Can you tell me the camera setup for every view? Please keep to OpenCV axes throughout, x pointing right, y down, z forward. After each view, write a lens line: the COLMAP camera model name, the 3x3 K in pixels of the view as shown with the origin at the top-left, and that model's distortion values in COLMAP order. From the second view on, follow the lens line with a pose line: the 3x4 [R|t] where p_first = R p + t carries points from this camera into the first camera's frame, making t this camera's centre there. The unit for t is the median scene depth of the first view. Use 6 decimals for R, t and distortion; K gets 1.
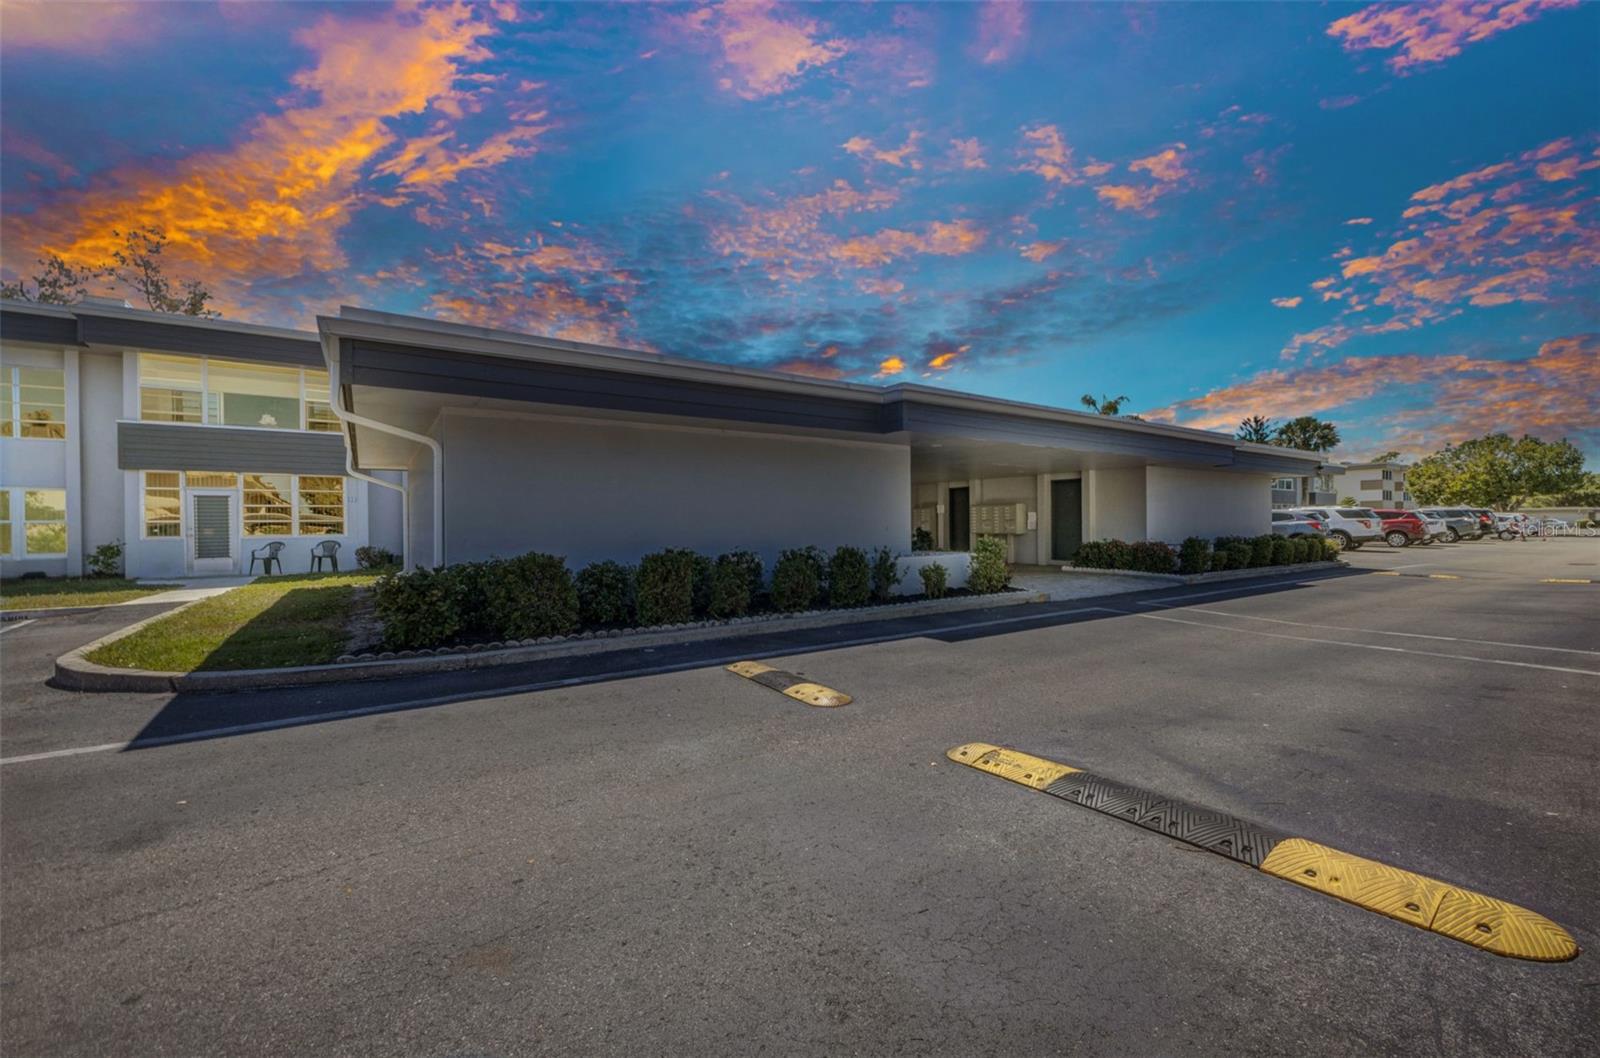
lens RADIAL K [[657.5, 0, 799.5], [0, 657.5, 525.8], [0, 0, 1]] dist [0.002809, -0.000147]
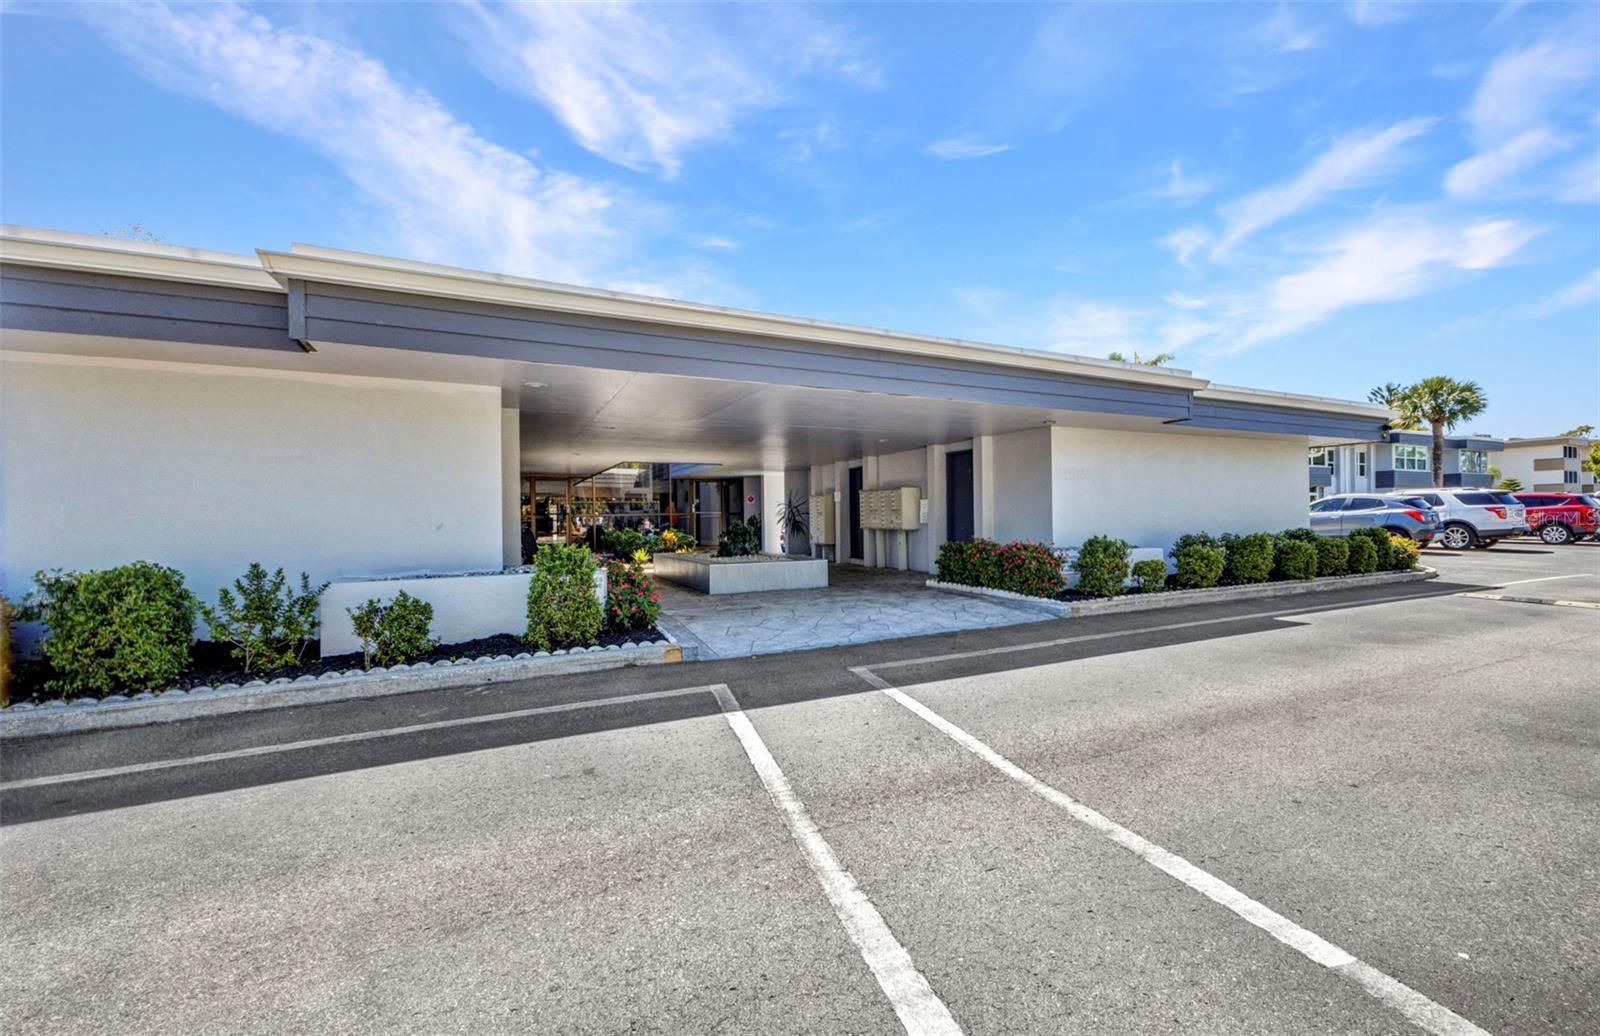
lens RADIAL K [[671.9, 0, 801.3], [0, 671.9, 520.5], [0, 0, 1]] dist [0.013490, -0.000816]
pose [[0.992337, -0.004398, -0.123480, 0.292895], [0.004912, 0.999981, 0.003855, -0.001466], [0.123460, -0.004432, 0.992340, 0.254148]]
